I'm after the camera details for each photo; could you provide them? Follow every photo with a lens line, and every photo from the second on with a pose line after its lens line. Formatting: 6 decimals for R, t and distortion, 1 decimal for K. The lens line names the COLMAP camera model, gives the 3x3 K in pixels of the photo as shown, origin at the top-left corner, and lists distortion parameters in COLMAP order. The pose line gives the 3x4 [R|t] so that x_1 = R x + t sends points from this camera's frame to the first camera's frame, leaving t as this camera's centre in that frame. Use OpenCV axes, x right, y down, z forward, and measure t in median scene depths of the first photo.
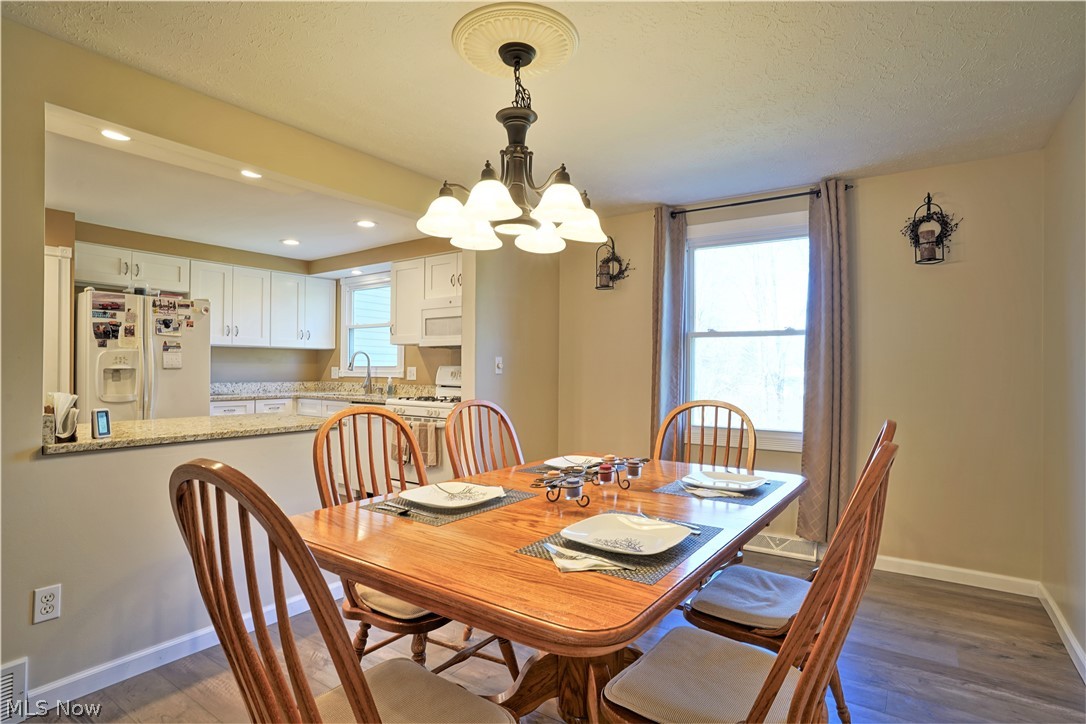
lens RADIAL K [[562.5, 0, 543.1], [0, 562.5, 366.5], [0, 0, 1]] dist [-0.019103, 0.001190]
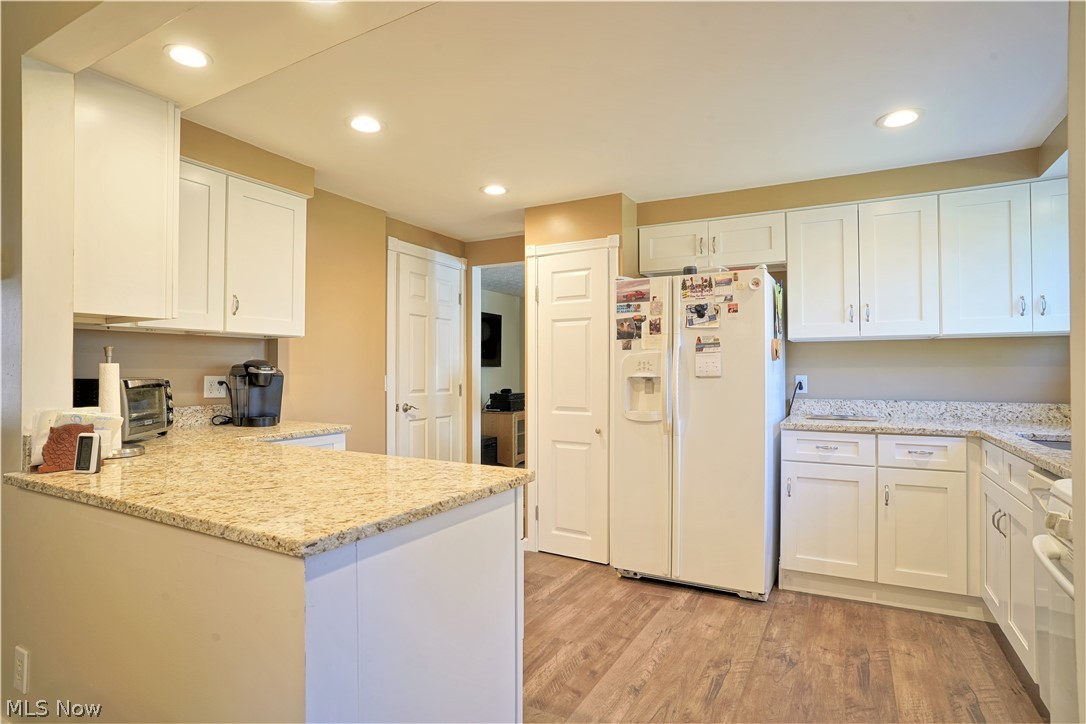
lens RADIAL K [[562.5, 0, 543.4], [0, 562.5, 366.0], [0, 0, 1]] dist [-0.019103, 0.001190]
pose [[0.126148, -0.016806, -0.991869, -0.016648], [0.004755, 0.999855, -0.016337, 0.000694], [0.992000, -0.002655, 0.126210, 0.735535]]
